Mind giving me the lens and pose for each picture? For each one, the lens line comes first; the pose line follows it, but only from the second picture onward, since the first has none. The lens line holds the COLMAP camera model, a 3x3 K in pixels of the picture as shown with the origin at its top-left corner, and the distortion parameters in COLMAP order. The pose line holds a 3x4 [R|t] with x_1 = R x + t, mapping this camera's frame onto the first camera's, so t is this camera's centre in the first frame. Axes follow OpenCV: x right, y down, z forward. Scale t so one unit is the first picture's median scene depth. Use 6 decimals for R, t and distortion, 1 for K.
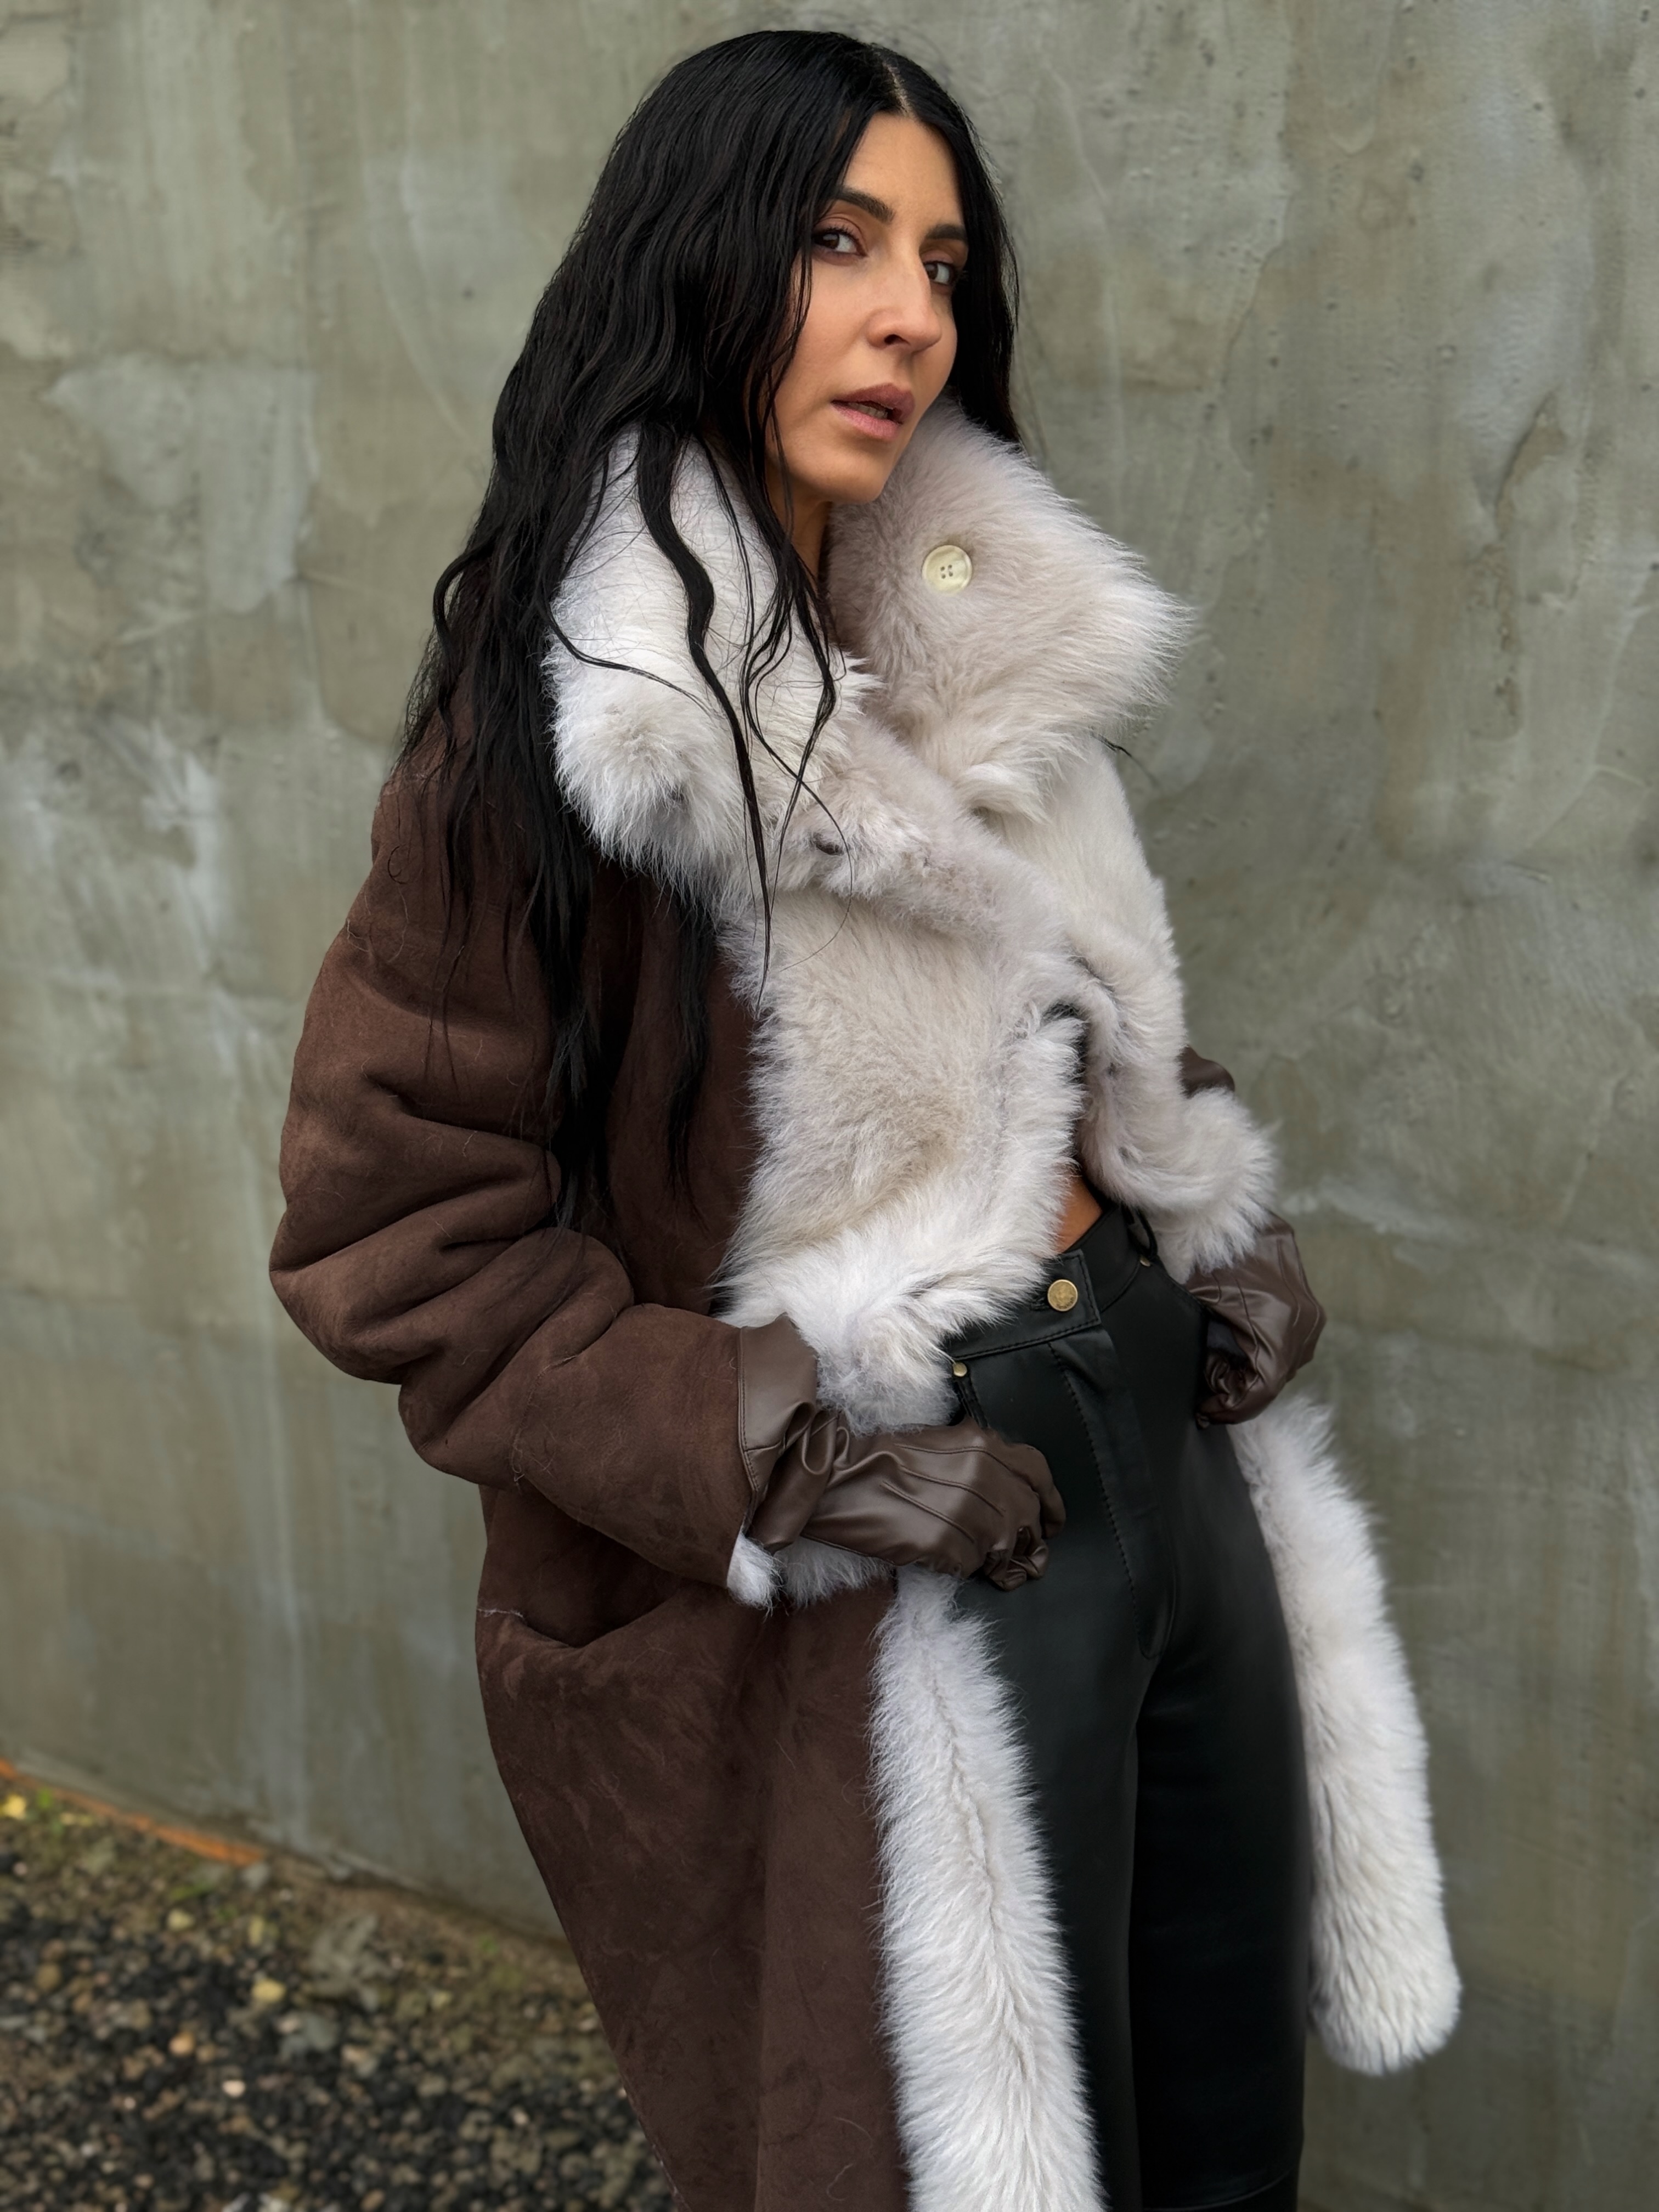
lens RADIAL K [[3085.8, 0, 836.8], [0, 3085.8, 1131.7], [0, 0, 1]] dist [0.120115, 0.000000]
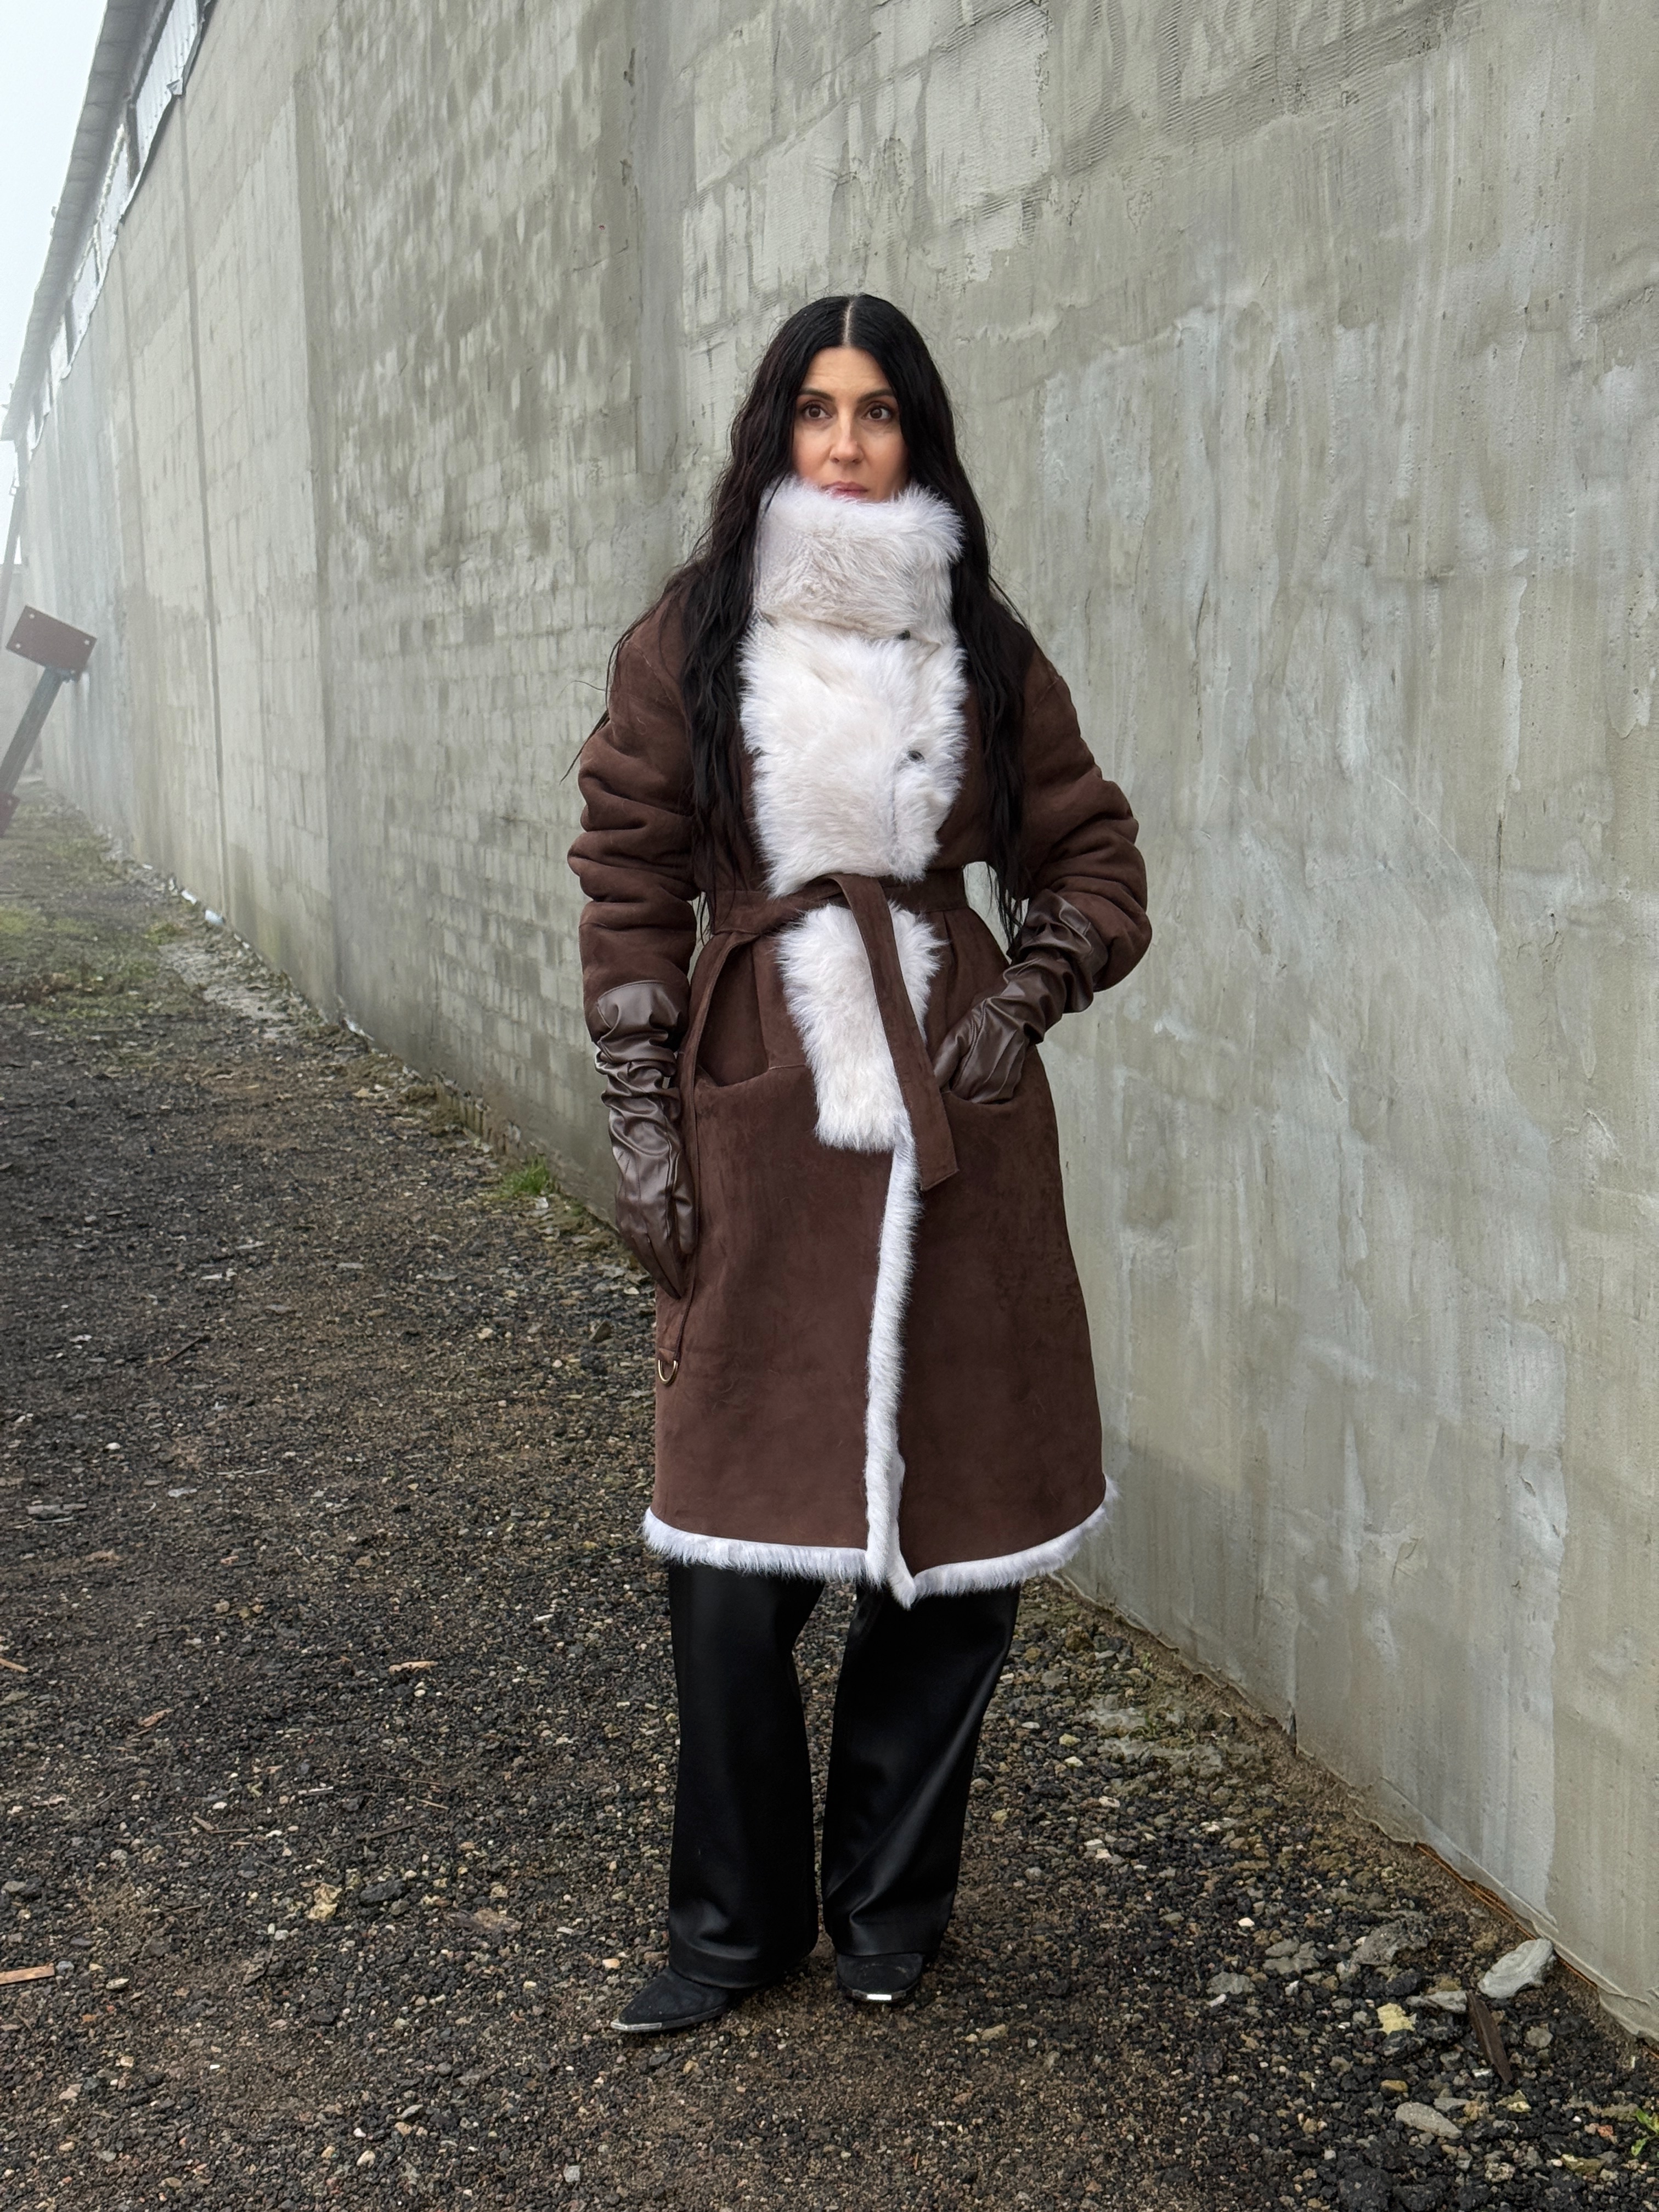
lens RADIAL K [[3085.8, 0, 818.3], [0, 3085.8, 1121.0], [0, 0, 1]] dist [0.120115, 0.000000]
pose [[0.782142, 0.104366, -0.614297, 1.169177], [-0.183229, 0.980808, -0.066658, 0.246589], [0.595551, 0.164693, 0.786254, -0.563227]]
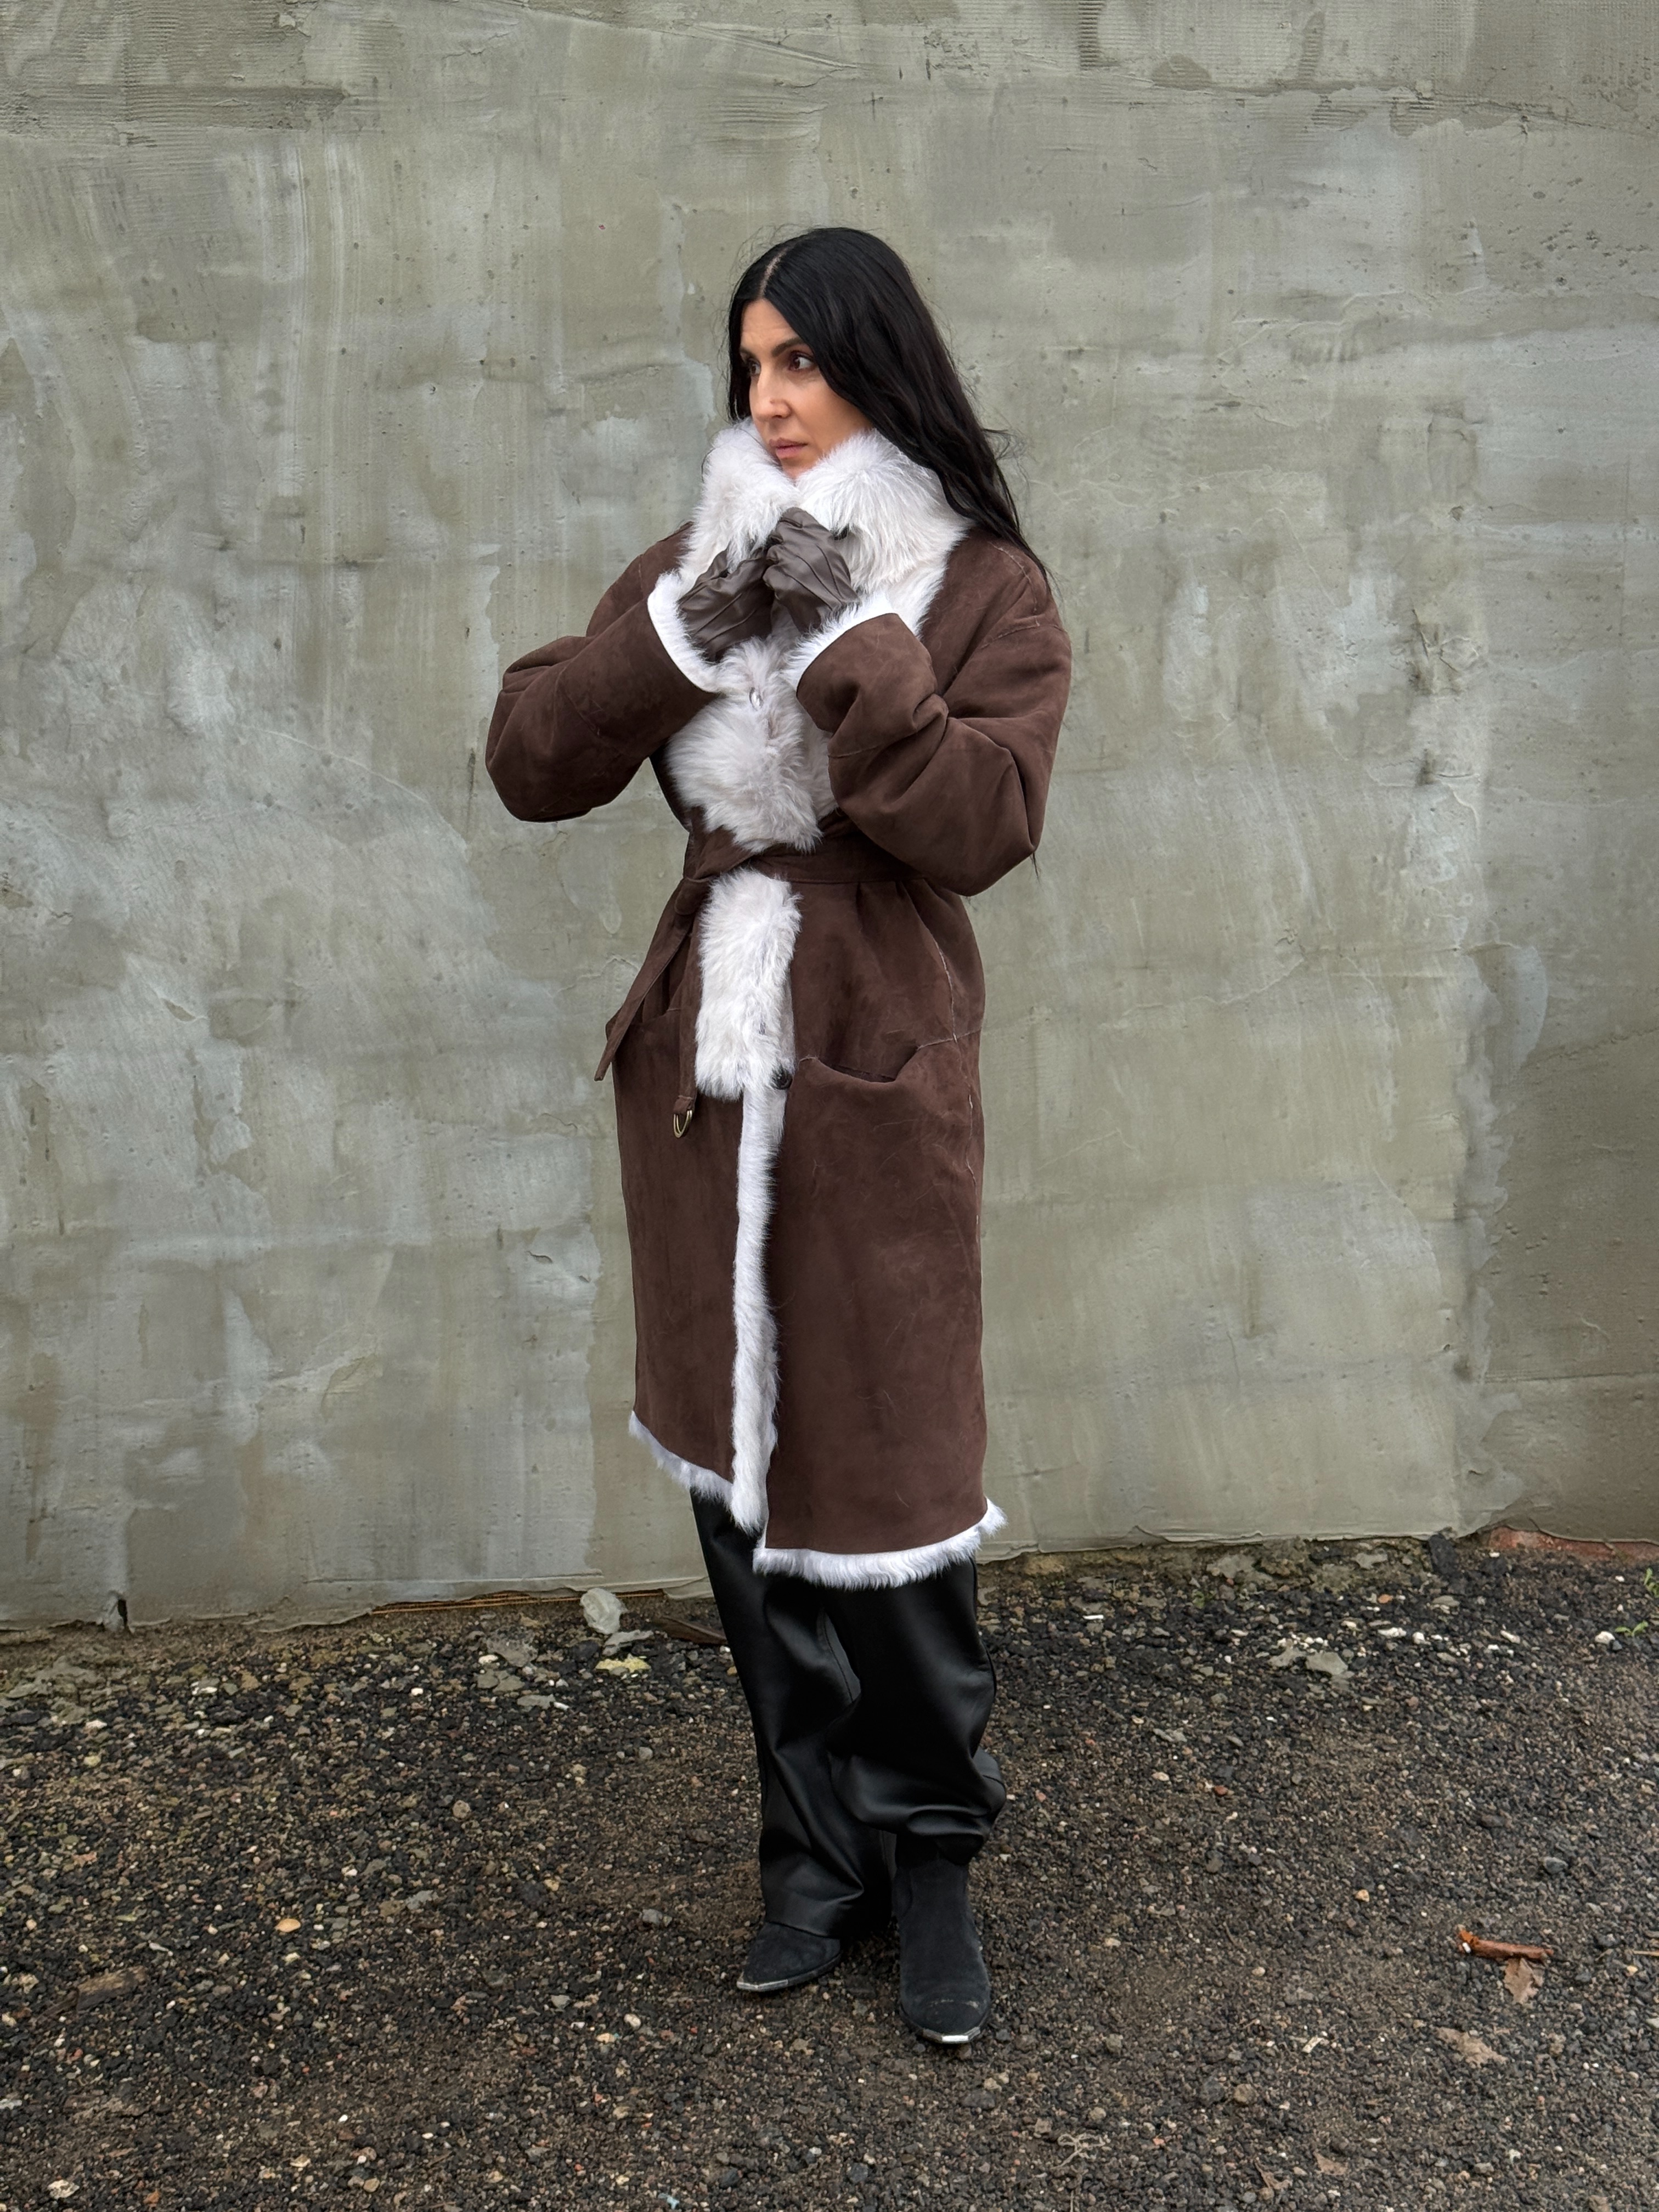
lens RADIAL K [[3085.8, 0, 839.3], [0, 3085.8, 1109.3], [0, 0, 1]] dist [0.120115, 0.000000]
pose [[0.727389, -0.090919, 0.680176, -0.639338], [0.200917, 0.975965, -0.084406, 0.366640], [-0.656154, 0.198055, 0.728173, -0.719154]]
